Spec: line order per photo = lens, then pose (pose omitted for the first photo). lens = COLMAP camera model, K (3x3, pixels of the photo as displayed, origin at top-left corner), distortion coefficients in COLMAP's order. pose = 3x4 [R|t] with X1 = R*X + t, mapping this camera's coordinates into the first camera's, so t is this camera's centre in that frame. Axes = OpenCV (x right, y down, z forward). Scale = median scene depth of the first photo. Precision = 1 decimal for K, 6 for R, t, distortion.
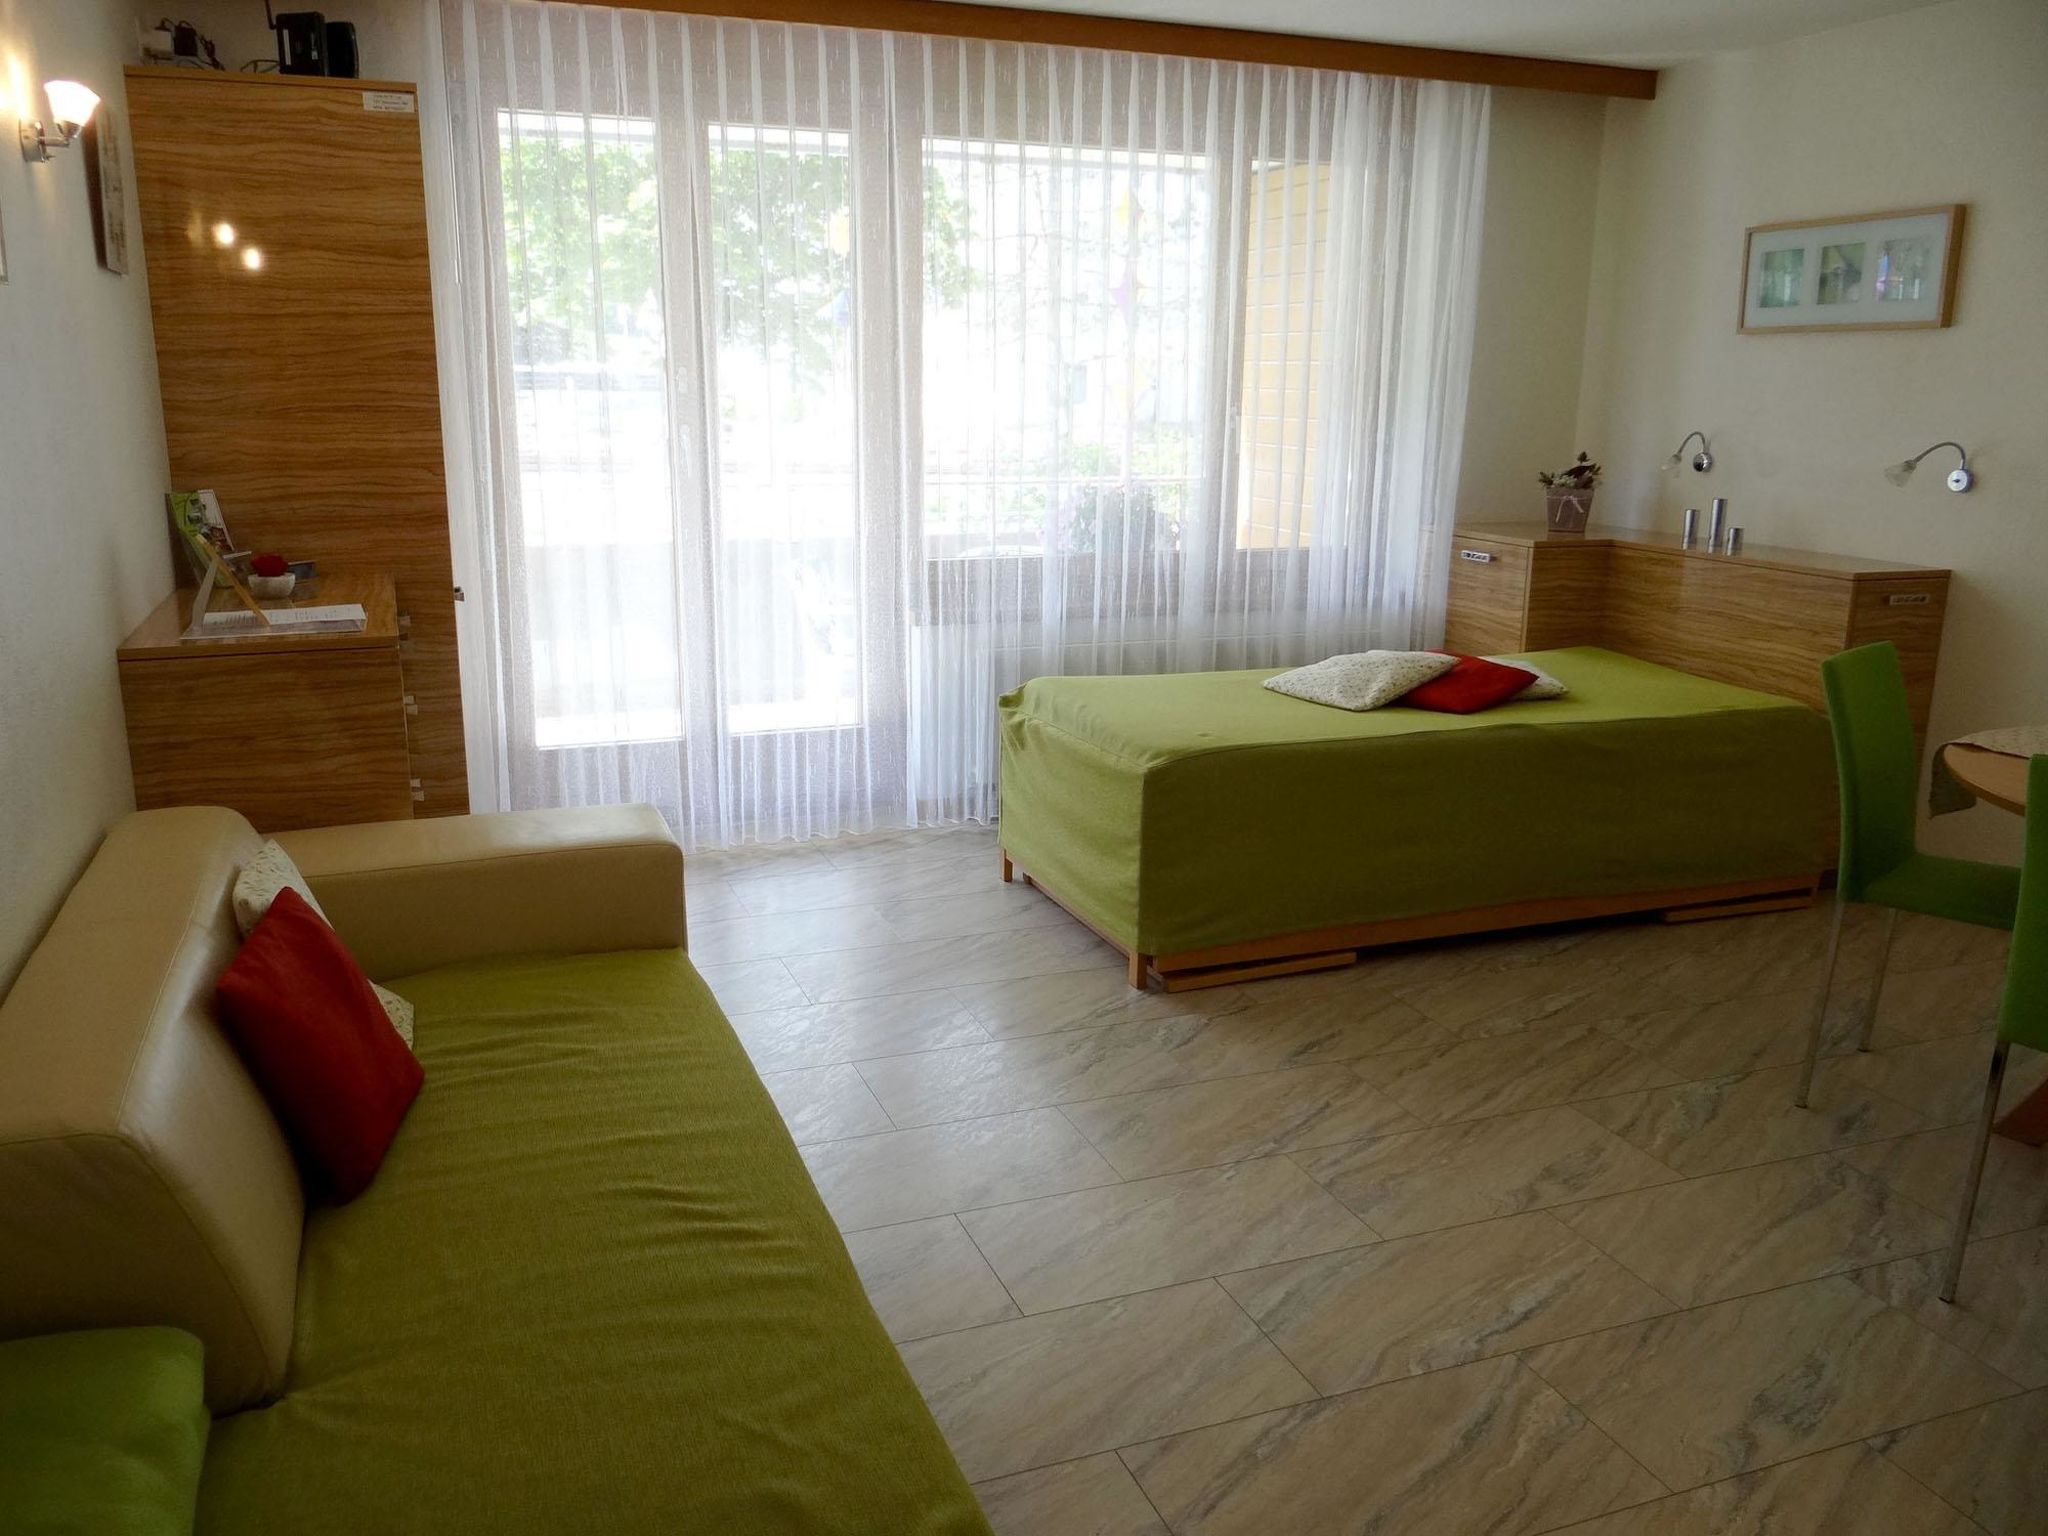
lens RADIAL K [[1598.0, 0, 1009.0], [0, 1598.0, 804.0], [0, 0, 1]] dist [-0.045078, 0.018523]
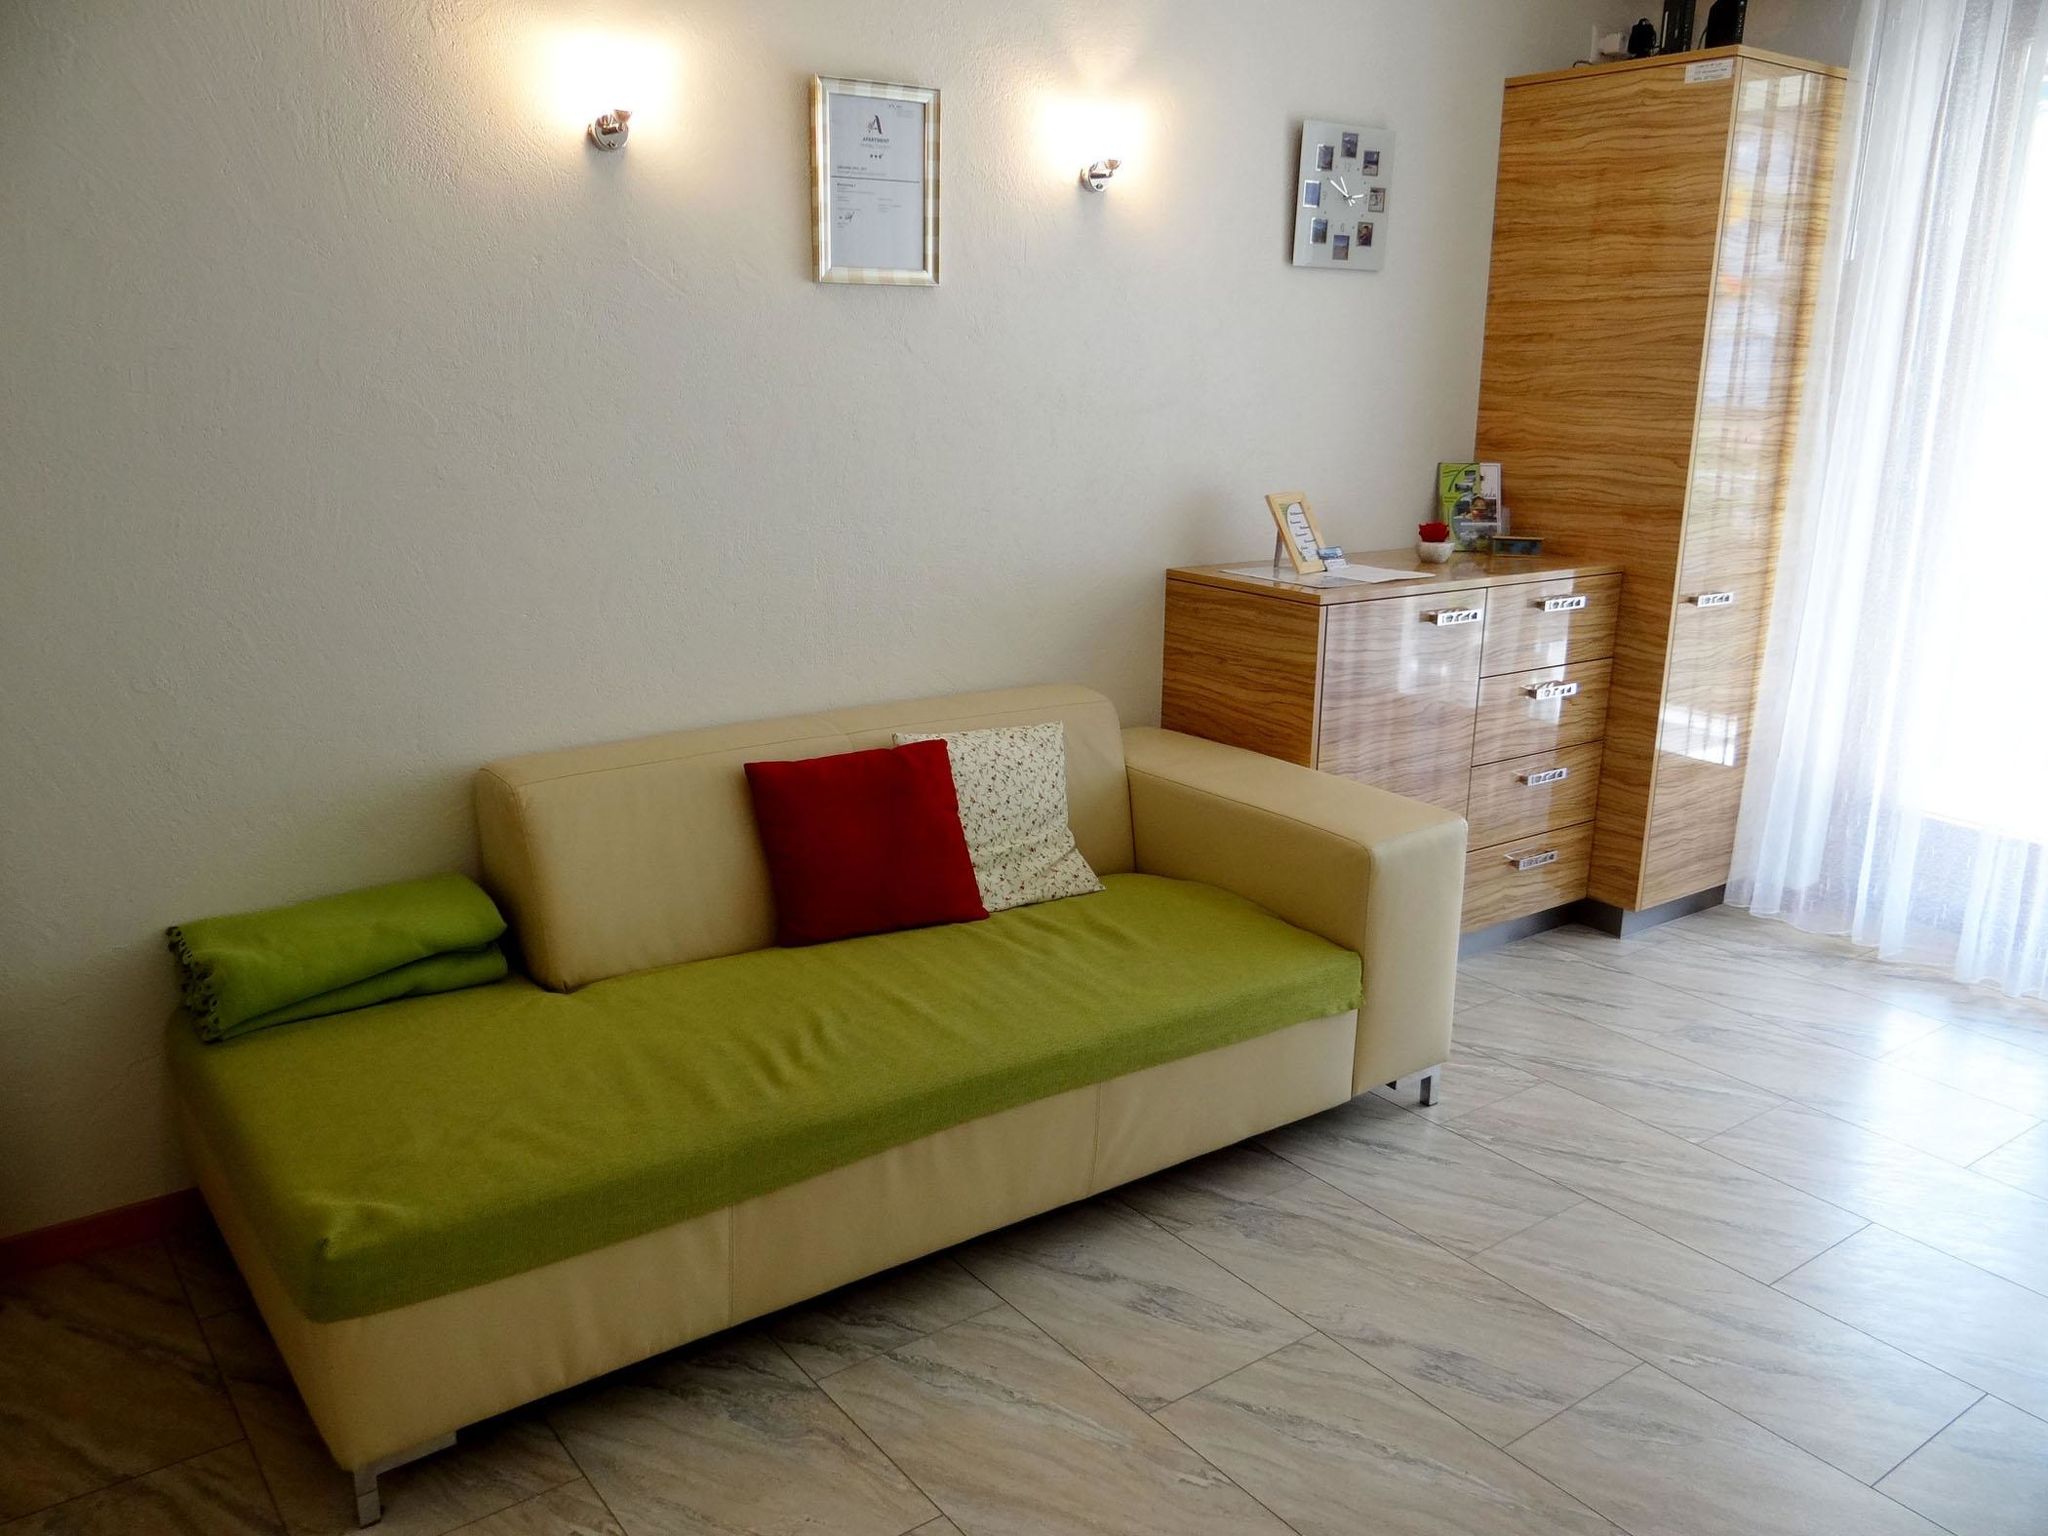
lens RADIAL K [[1598.0, 0, 1009.0], [0, 1598.0, 804.0], [0, 0, 1]] dist [-0.045078, 0.018523]
pose [[0.266269, 0.256337, -0.929189, 0.480622], [-0.259410, 0.947481, 0.187046, -0.095321], [0.928336, 0.191236, 0.318781, 0.388384]]
